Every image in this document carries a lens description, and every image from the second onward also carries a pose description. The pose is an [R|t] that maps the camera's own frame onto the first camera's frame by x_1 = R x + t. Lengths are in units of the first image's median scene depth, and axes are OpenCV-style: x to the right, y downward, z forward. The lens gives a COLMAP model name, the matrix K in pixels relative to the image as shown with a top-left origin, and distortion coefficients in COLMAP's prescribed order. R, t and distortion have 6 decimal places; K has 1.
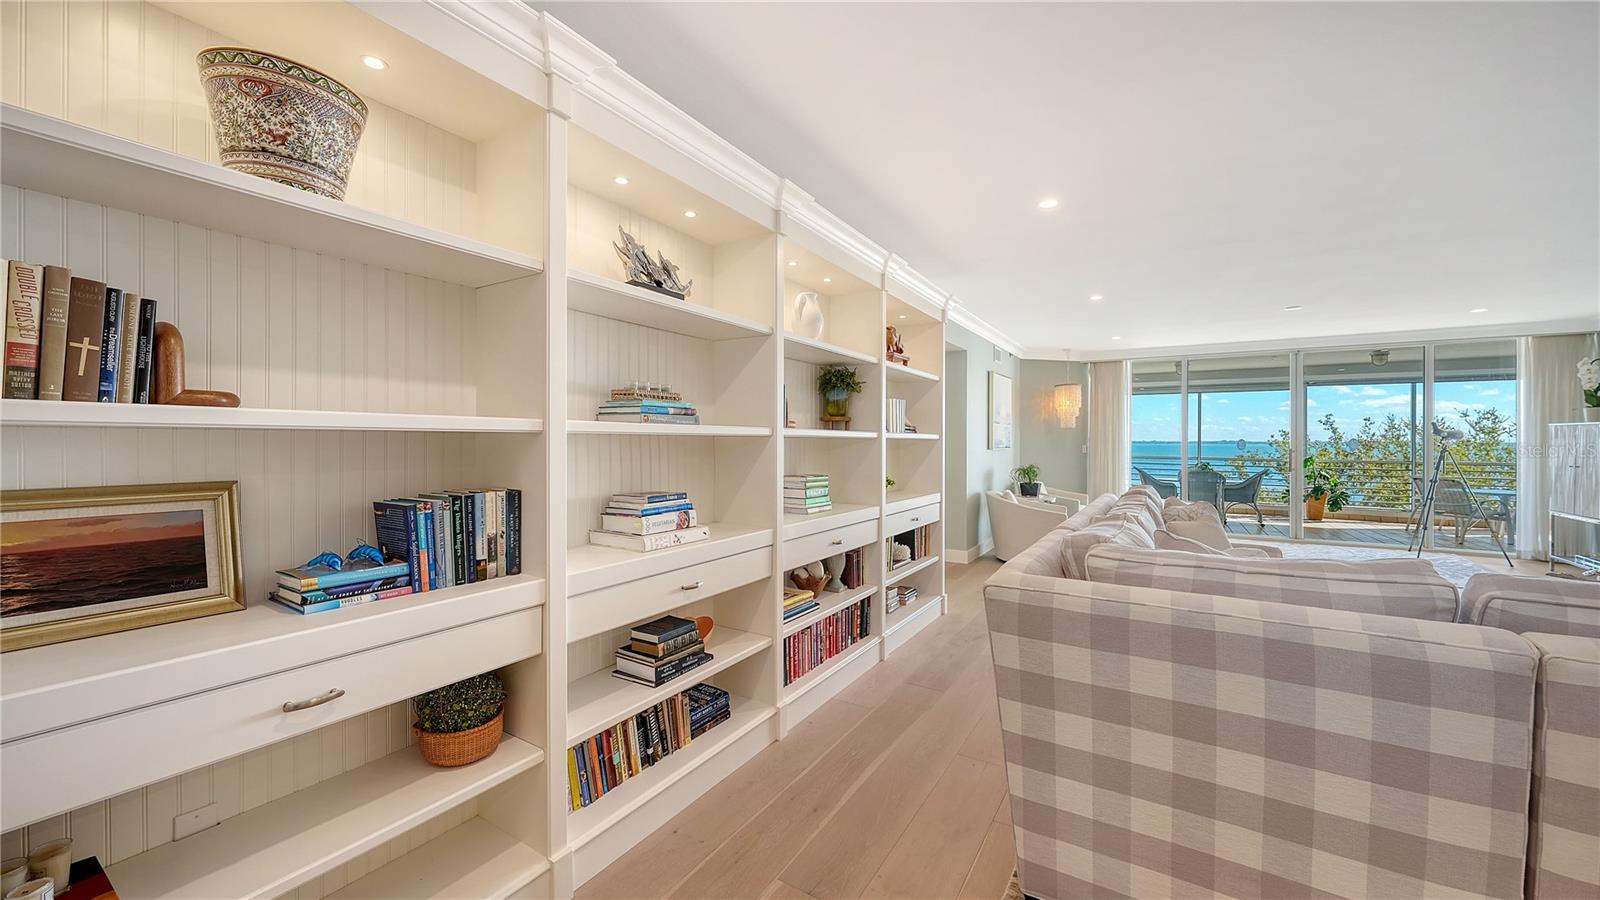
lens RADIAL K [[577.7, 0, 800.0], [0, 577.7, 450.0], [0, 0, 1]] dist [-0.000392, -0.000031]
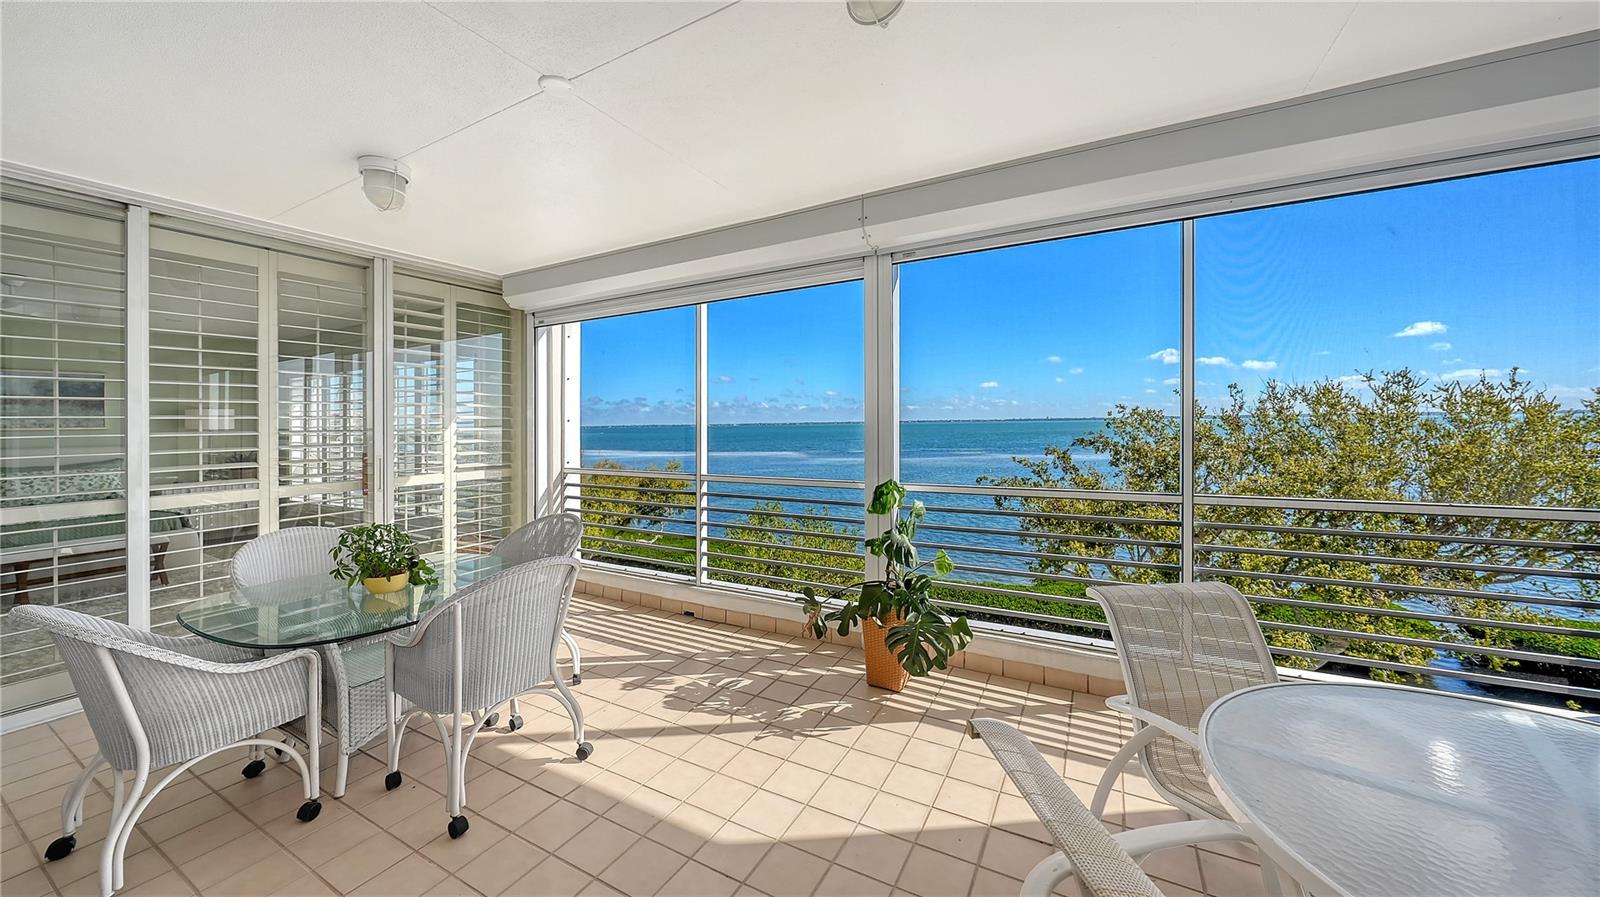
lens RADIAL K [[558.5, 0, 799.0], [0, 558.5, 420.7], [0, 0, 1]] dist [-0.001133, -0.000093]
pose [[0.998954, -0.019664, 0.041277, 0.431984], [0.020550, 0.999565, -0.021148, -0.008367], [-0.040843, 0.021974, 0.998924, 0.350824]]
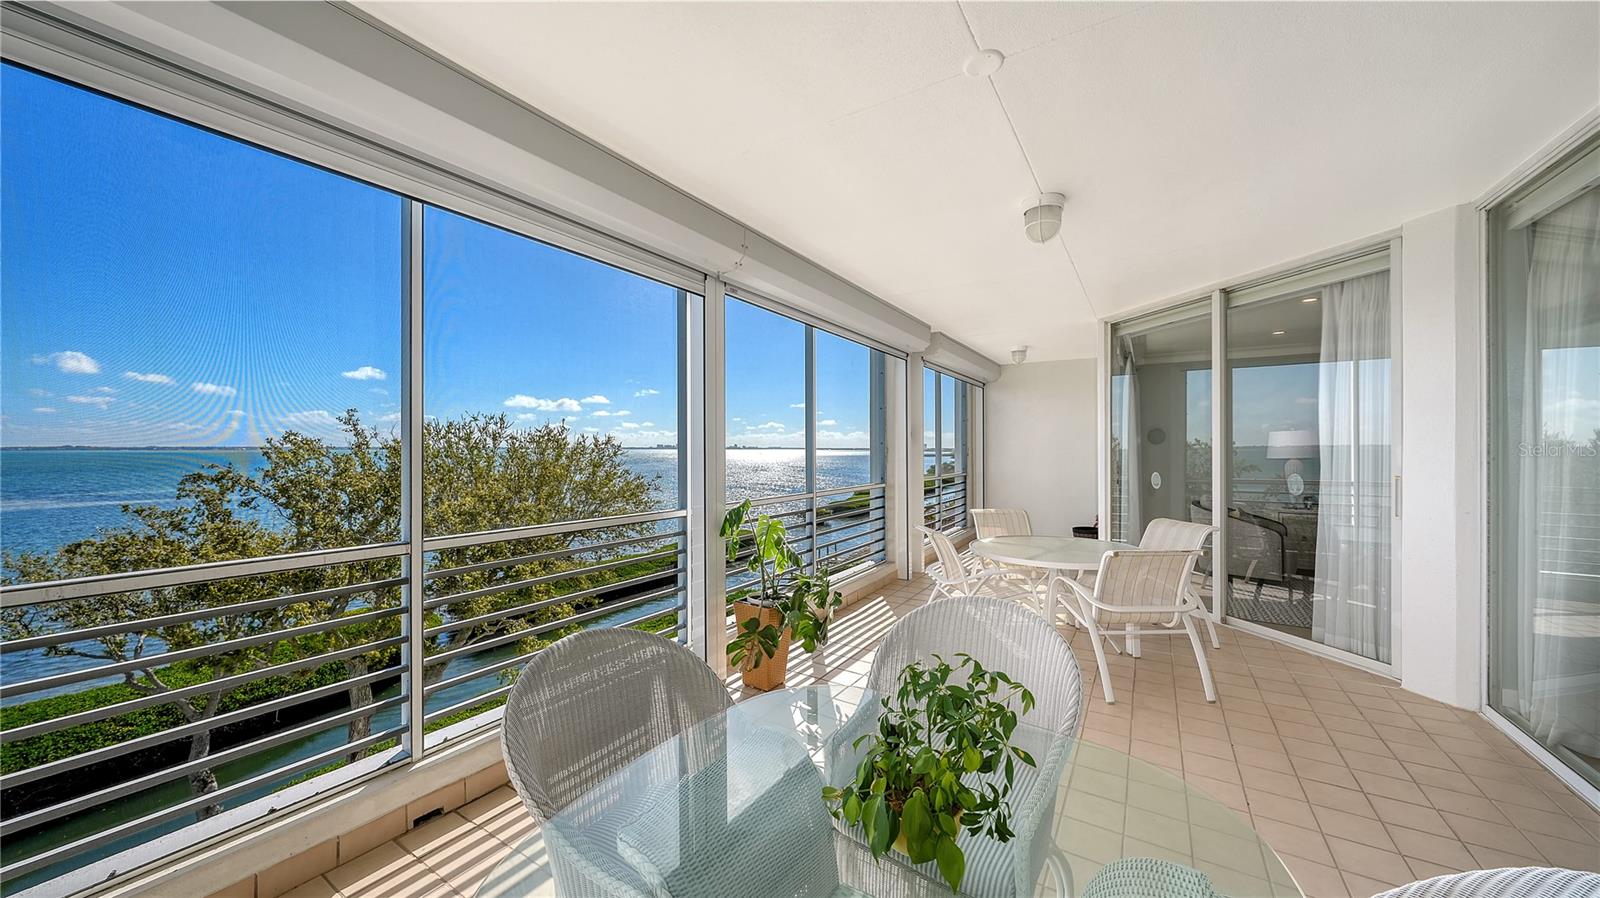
lens RADIAL K [[569.2, 0, 810.7], [0, 569.2, 443.9], [0, 0, 1]] dist [0.000315, 0.000031]
pose [[0.000612, 0.004218, 0.999991, 0.278663], [0.015453, 0.999872, -0.004227, -0.010227], [-0.999880, 0.015455, 0.000547, 0.501434]]
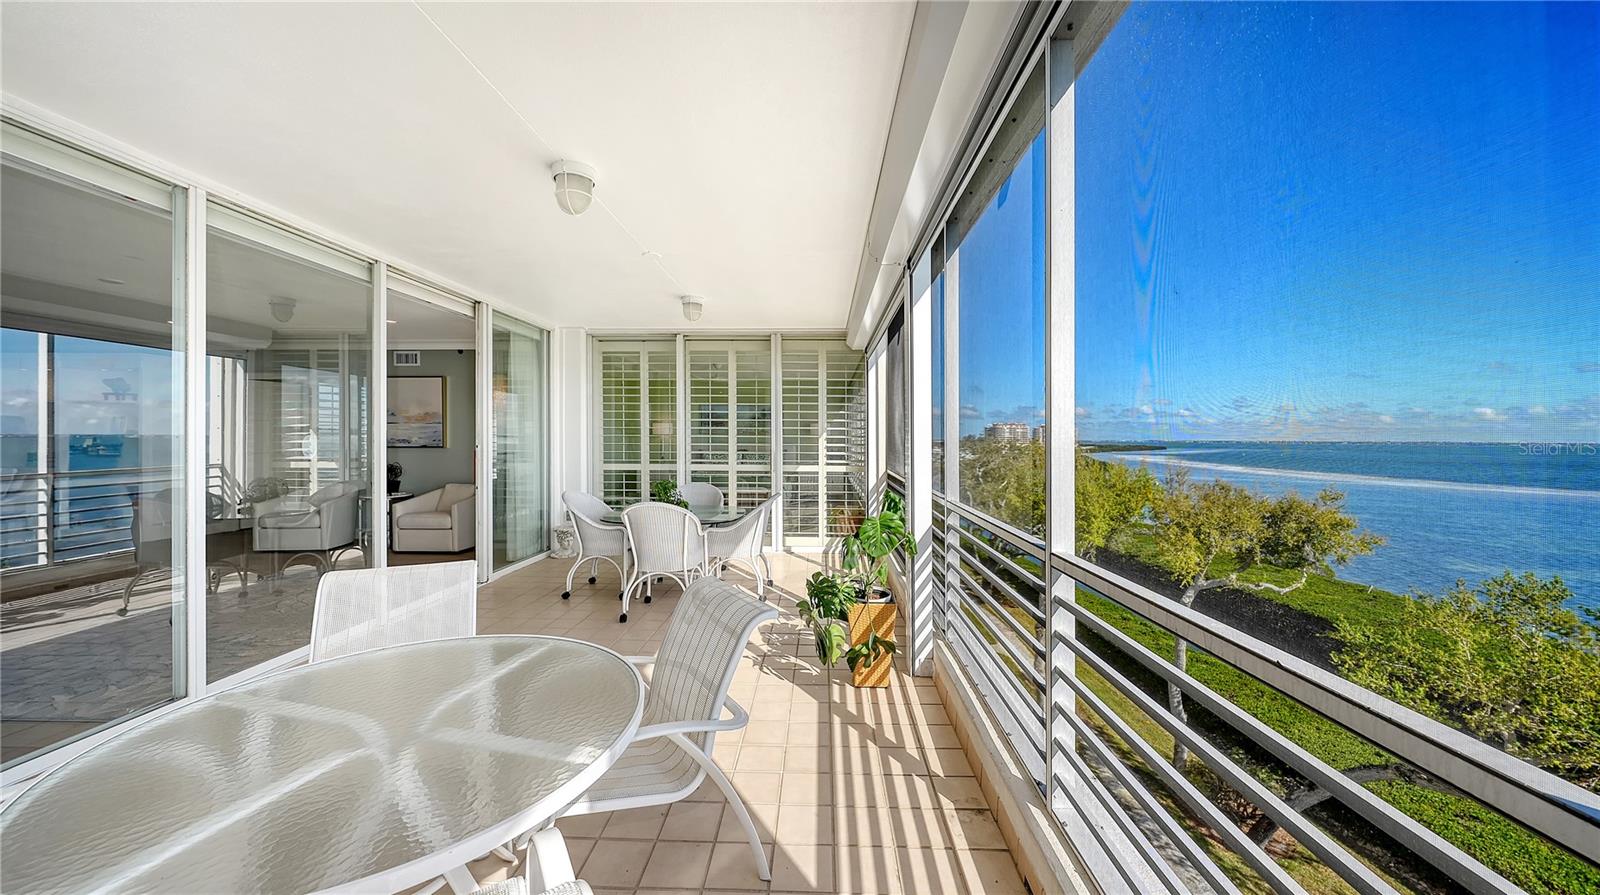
lens RADIAL K [[569.2, 0, 810.7], [0, 569.2, 442.4], [0, 0, 1]] dist [0.000315, 0.000031]
pose [[0.488316, 0.004813, -0.872653, 0.610514], [-0.019929, 0.999786, -0.005638, -0.006799], [0.872439, 0.020144, 0.488307, 0.412535]]
